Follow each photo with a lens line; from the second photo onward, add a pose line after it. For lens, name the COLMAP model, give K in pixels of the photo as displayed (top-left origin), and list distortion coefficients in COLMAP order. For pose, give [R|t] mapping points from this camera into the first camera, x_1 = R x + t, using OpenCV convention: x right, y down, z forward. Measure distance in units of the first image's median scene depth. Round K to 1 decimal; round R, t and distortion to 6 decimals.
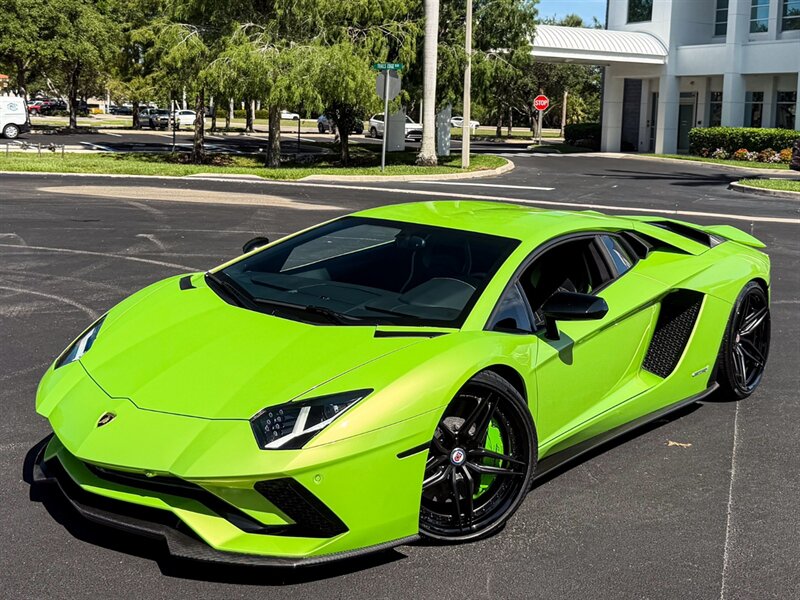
lens RADIAL K [[1010.9, 0, 378.7], [0, 1010.9, 168.3], [0, 0, 1]] dist [0.088913, 0.000000]
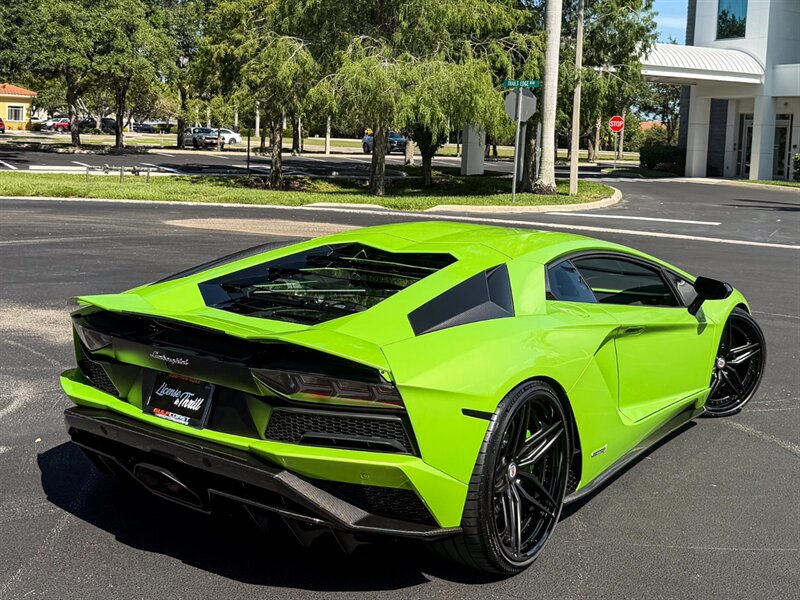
lens RADIAL K [[1010.9, 0, 386.8], [0, 1010.9, 212.2], [0, 0, 1]] dist [0.088913, 0.000000]
pose [[0.999979, 0.006200, -0.001967, -0.106651], [-0.006151, 0.999690, 0.024114, -0.007834], [0.002116, -0.024102, 0.999707, 0.092913]]
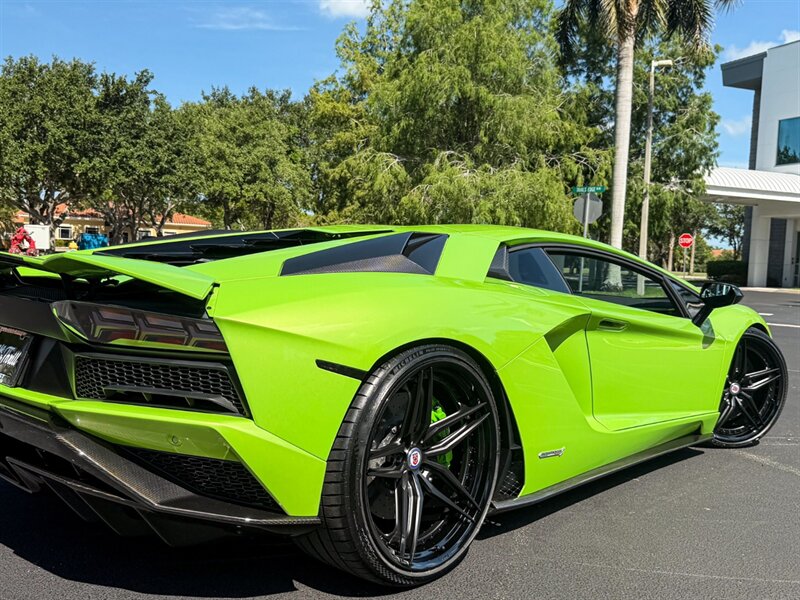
lens RADIAL K [[831.5, 0, 393.7], [0, 831.5, 294.4], [0, 0, 1]] dist [0.075991, 0.000000]
pose [[0.992212, 0.013939, -0.123781, -0.078558], [-0.015533, 0.999808, -0.011921, 0.016005], [0.123591, 0.013751, 0.992238, 0.145166]]
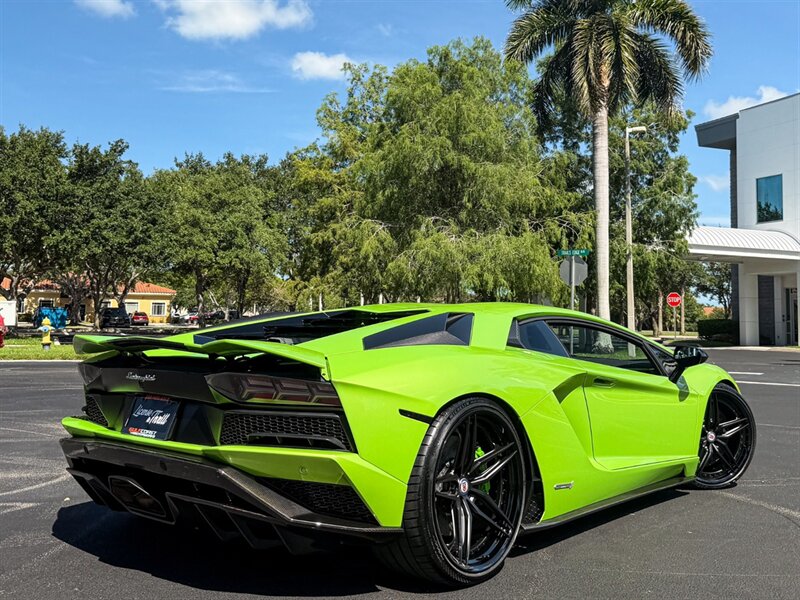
lens RADIAL K [[881.0, 0, 408.7], [0, 881.0, 246.6], [0, 0, 1]] dist [0.077373, 0.000000]
pose [[0.996615, -0.021997, -0.079217, -0.084828], [0.010650, 0.989964, -0.140916, 0.016482], [0.081522, 0.139595, 0.986847, 0.100862]]
